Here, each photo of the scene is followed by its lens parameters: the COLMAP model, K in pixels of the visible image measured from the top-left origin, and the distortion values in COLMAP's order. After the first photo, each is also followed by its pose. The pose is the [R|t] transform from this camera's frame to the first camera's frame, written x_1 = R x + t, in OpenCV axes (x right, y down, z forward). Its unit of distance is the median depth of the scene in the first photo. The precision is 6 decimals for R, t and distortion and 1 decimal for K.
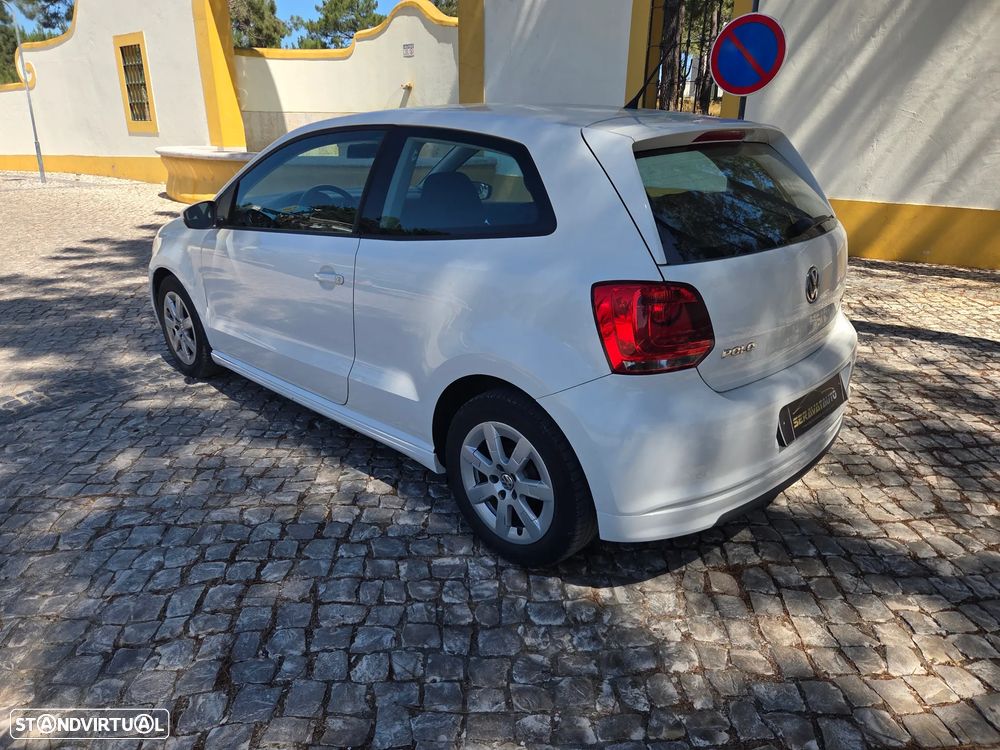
lens RADIAL K [[674.5, 0, 489.4], [0, 674.5, 376.6], [0, 0, 1]] dist [0.067366, -0.053197]
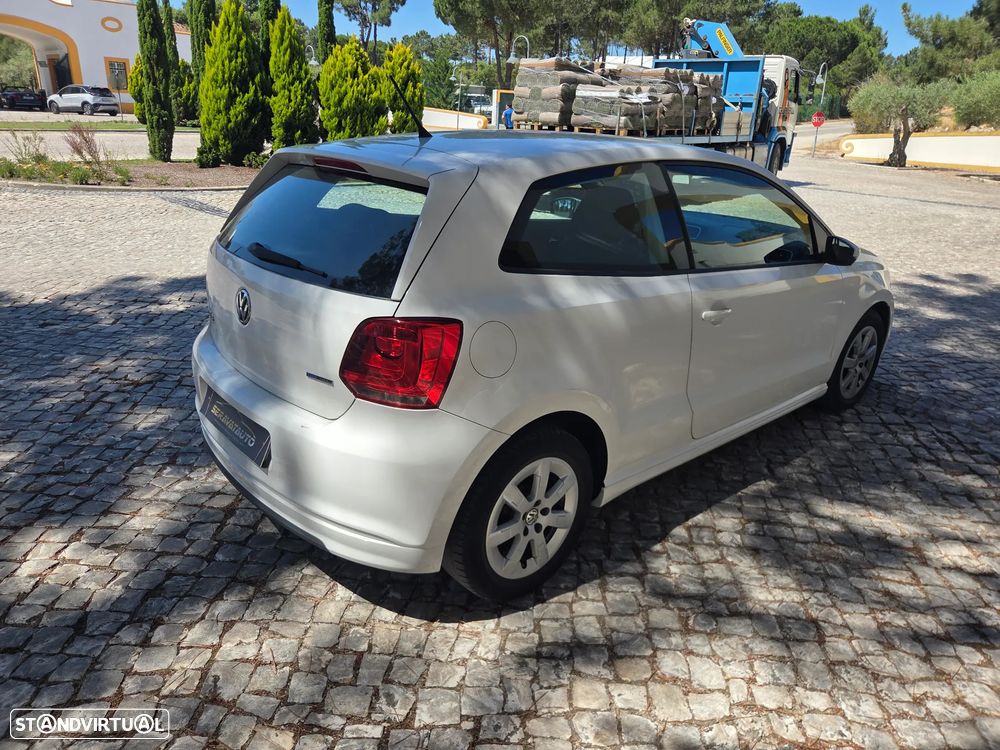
lens RADIAL K [[674.5, 0, 505.1], [0, 674.5, 358.4], [0, 0, 1]] dist [0.067366, -0.053197]
pose [[-0.068588, 0.335500, -0.939540, 1.244257], [-0.386000, 0.859486, 0.335092, -0.487201], [0.919945, 0.385646, 0.070553, 1.146211]]
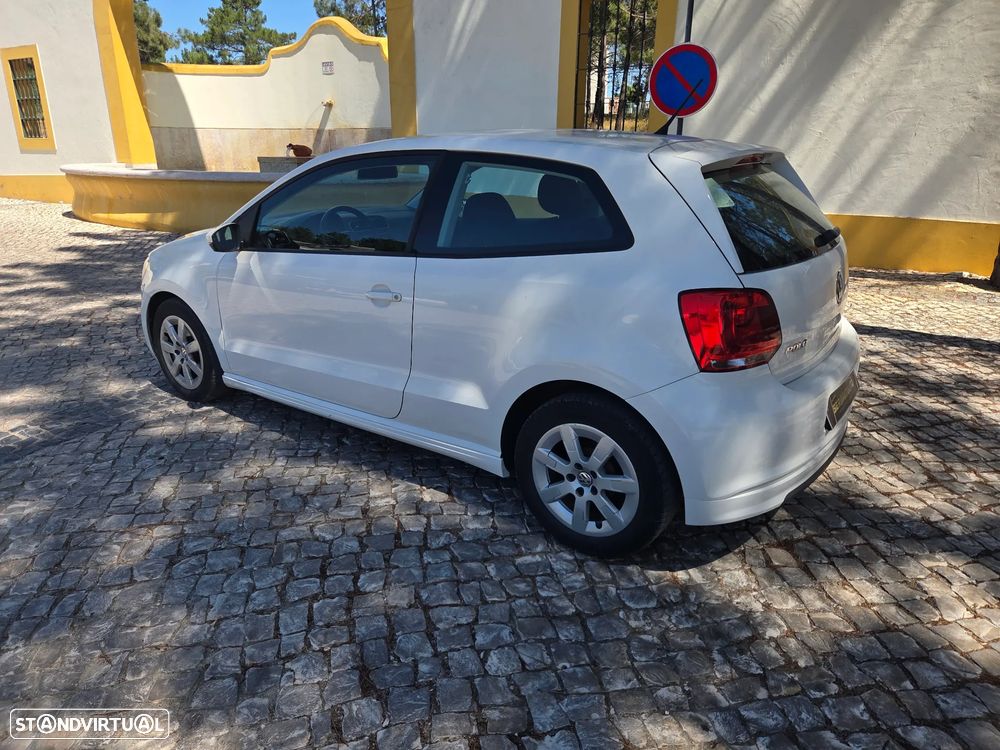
lens RADIAL K [[674.5, 0, 486.5], [0, 674.5, 366.5], [0, 0, 1]] dist [0.067366, -0.053197]
pose [[0.989741, -0.047300, 0.134818, -0.236687], [0.051557, 0.998270, -0.028256, -0.000591], [-0.133248, 0.034917, 0.990467, -0.044035]]
